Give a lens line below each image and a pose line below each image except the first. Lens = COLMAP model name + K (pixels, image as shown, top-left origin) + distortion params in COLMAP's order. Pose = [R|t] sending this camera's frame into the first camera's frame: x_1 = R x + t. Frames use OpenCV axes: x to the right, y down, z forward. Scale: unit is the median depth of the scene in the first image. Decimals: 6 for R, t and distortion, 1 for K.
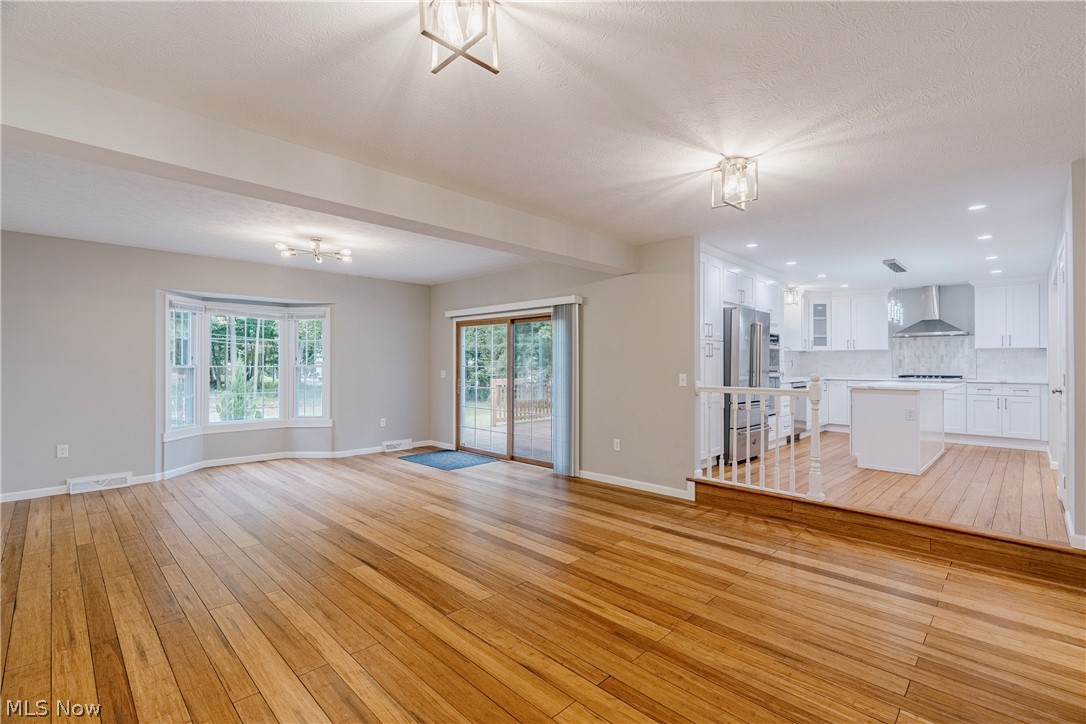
lens RADIAL K [[498.4, 0, 544.6], [0, 498.4, 360.4], [0, 0, 1]] dist [-0.006265, -0.000814]
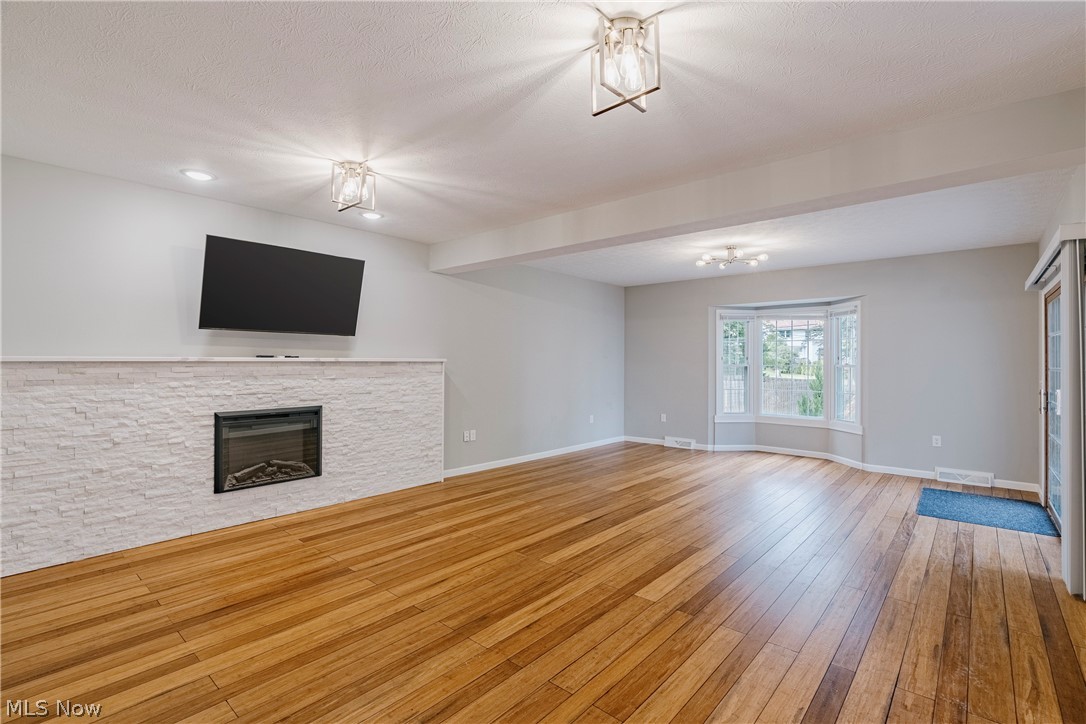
lens RADIAL K [[498.4, 0, 538.7], [0, 498.4, 363.0], [0, 0, 1]] dist [-0.006265, -0.000814]
pose [[0.047175, 0.001950, -0.998885, 0.916792], [0.001578, 0.999997, 0.002026, 0.006065], [0.998885, -0.001672, 0.047172, 0.811388]]
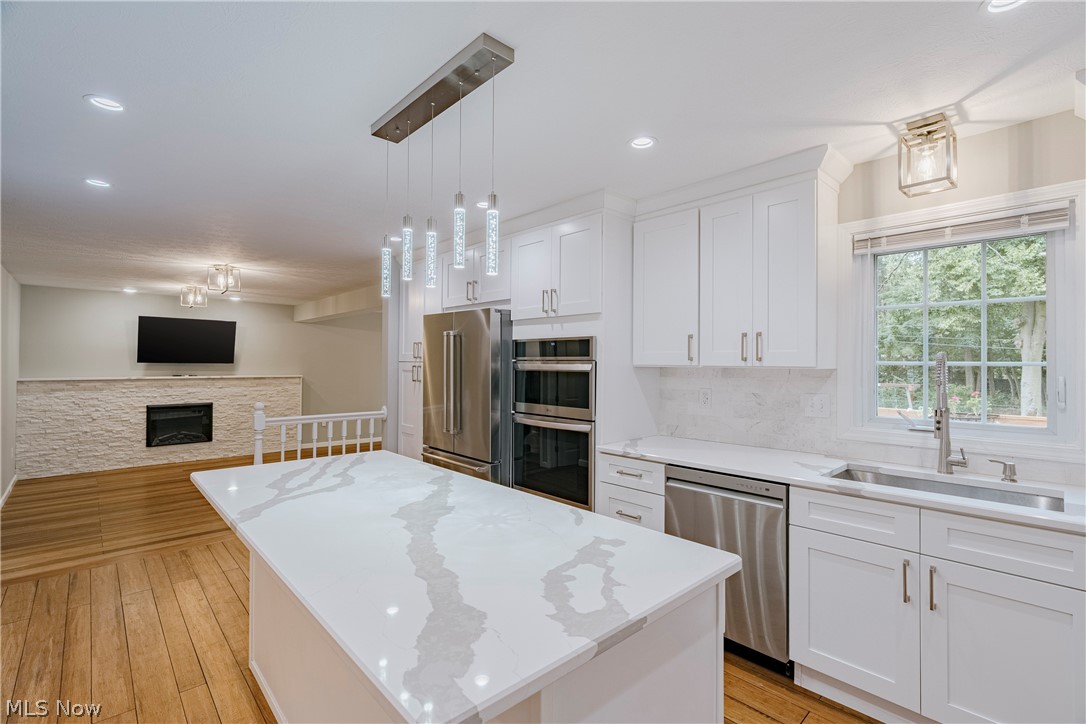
lens RADIAL K [[498.4, 0, 551.9], [0, 498.4, 363.2], [0, 0, 1]] dist [-0.006265, -0.000814]
pose [[-0.047303, -0.015990, -0.998753, 1.797625], [0.012888, 0.999779, -0.016617, -0.005848], [0.998797, -0.013658, -0.047086, 1.938194]]
